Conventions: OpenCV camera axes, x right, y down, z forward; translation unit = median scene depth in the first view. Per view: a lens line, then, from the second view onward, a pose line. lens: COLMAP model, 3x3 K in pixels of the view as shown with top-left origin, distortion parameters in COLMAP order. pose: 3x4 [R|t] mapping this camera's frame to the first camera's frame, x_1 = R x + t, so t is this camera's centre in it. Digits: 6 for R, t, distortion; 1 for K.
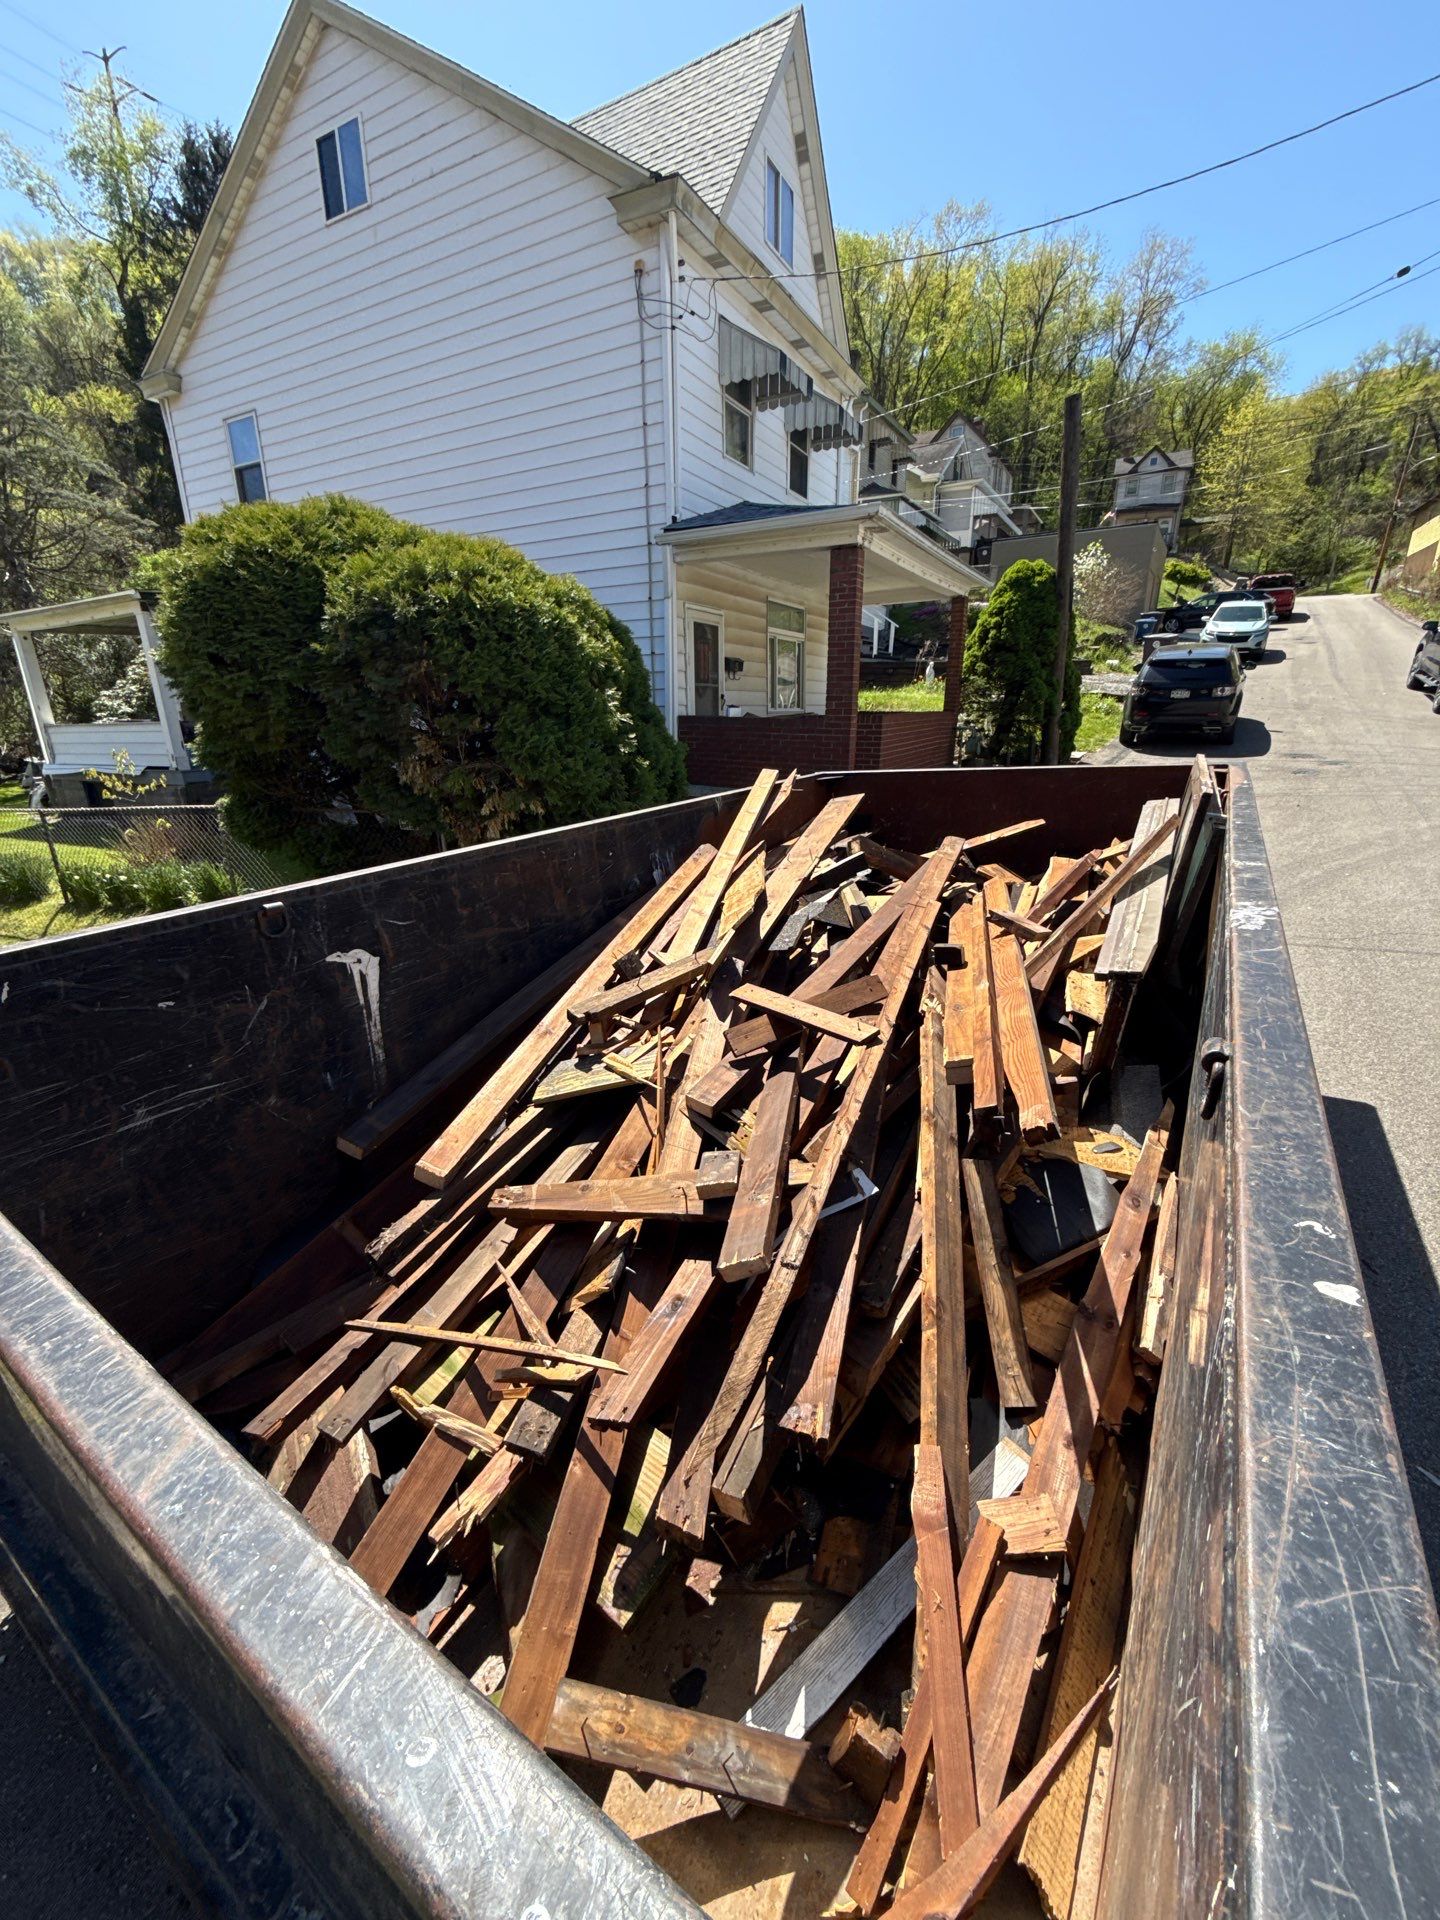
lens RADIAL K [[772.2, 0, 716.9], [0, 772.2, 950.2], [0, 0, 1]] dist [0.002090, 0.000340]
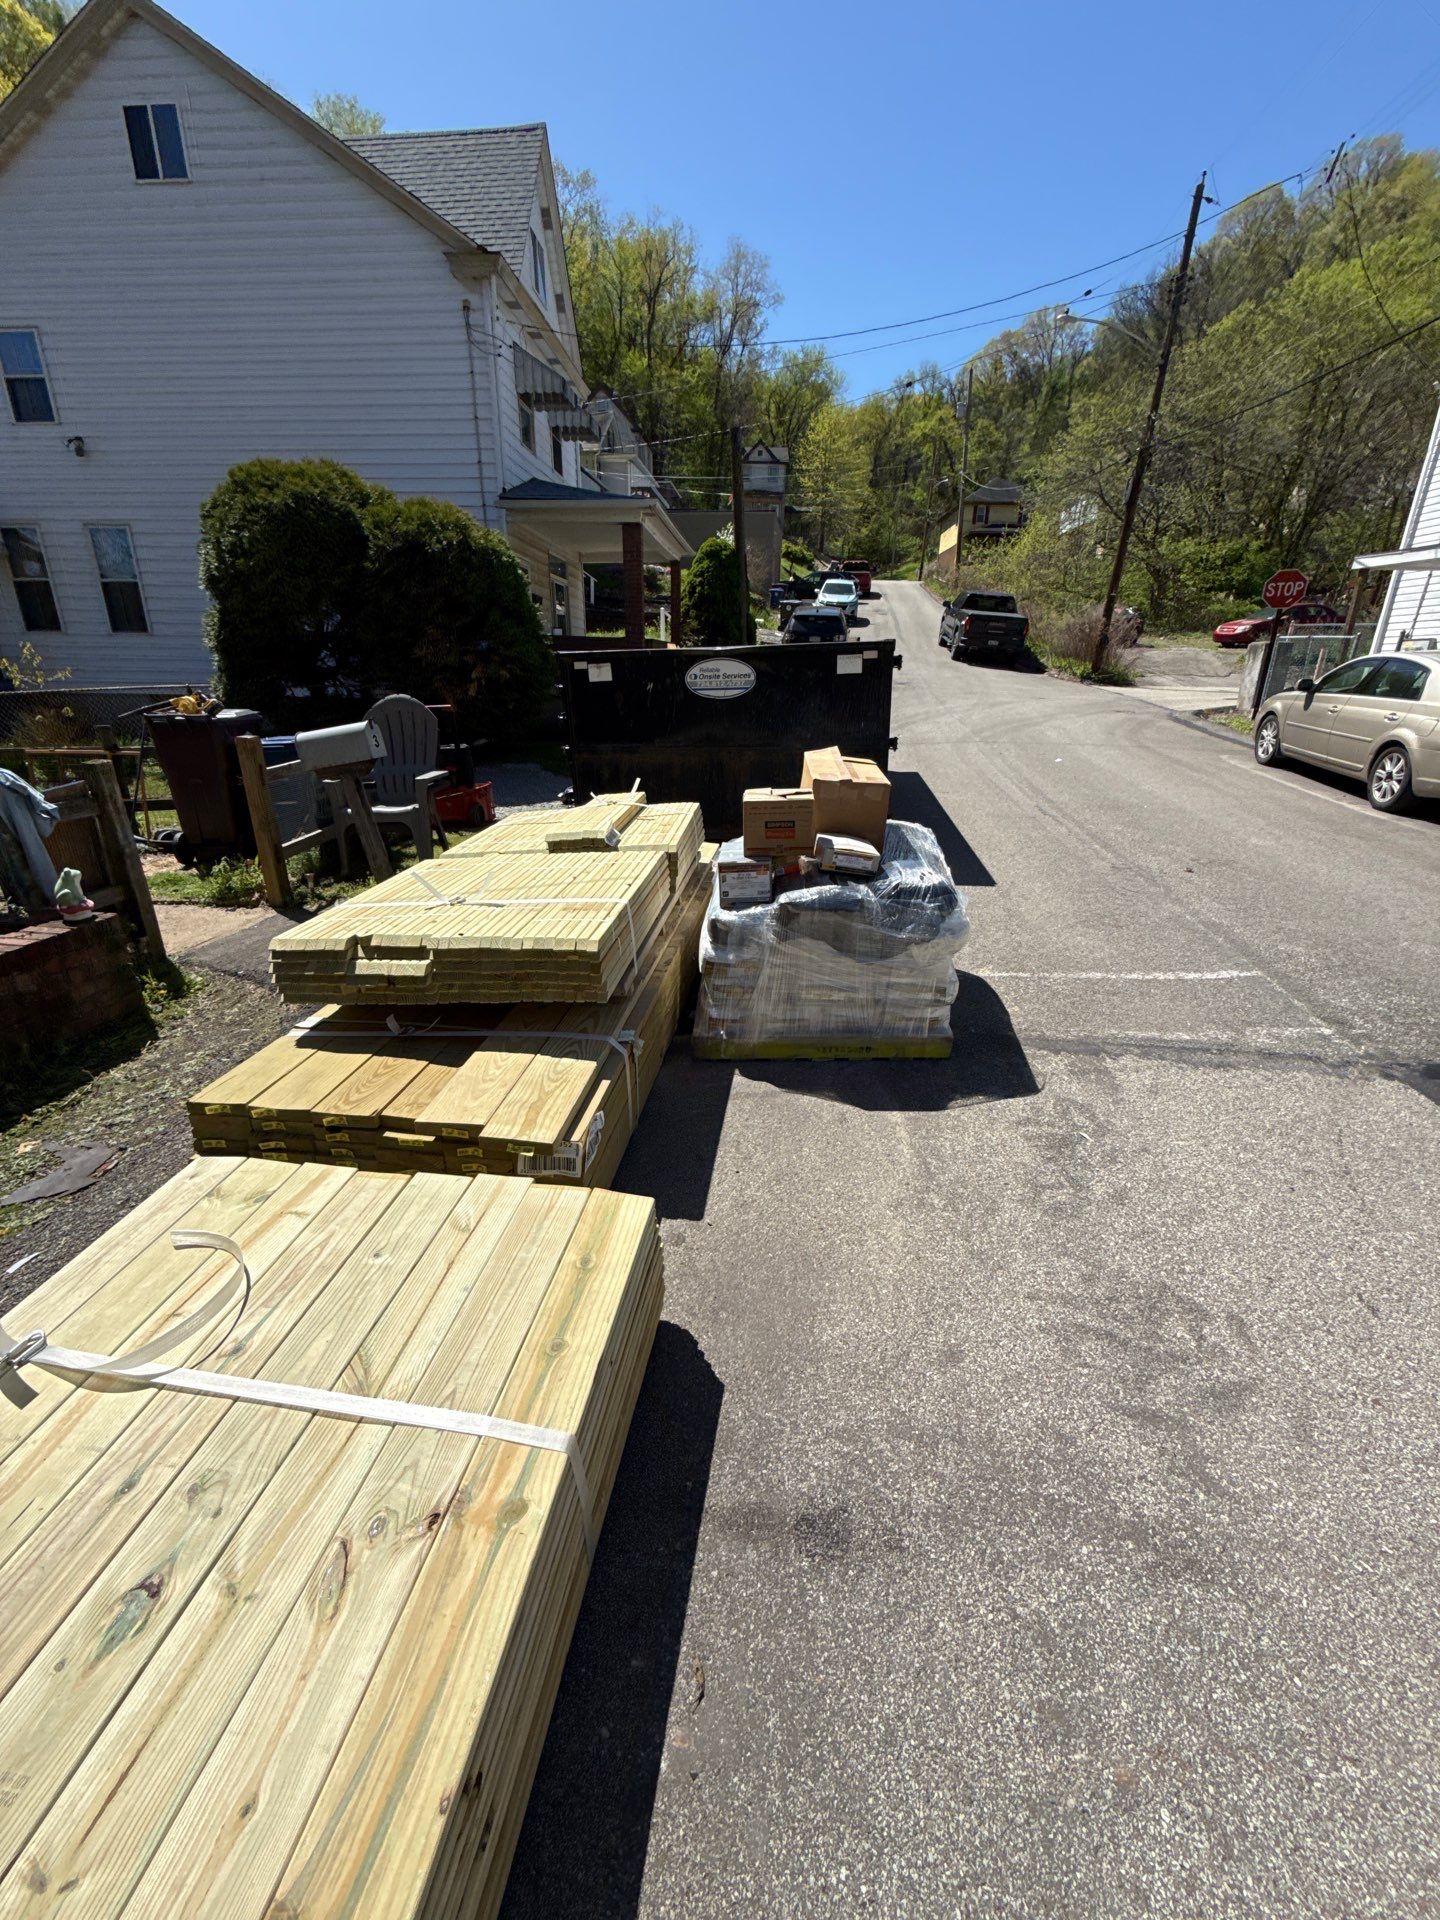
lens RADIAL K [[765.5, 0, 718.2], [0, 765.5, 952.0], [0, 0, 1]] dist [0.001069, 0.000093]
pose [[0.910810, -0.124401, 0.393637, -0.057140], [0.104017, 0.991908, 0.072794, 0.035448], [-0.399507, -0.025357, 0.916379, -0.074638]]
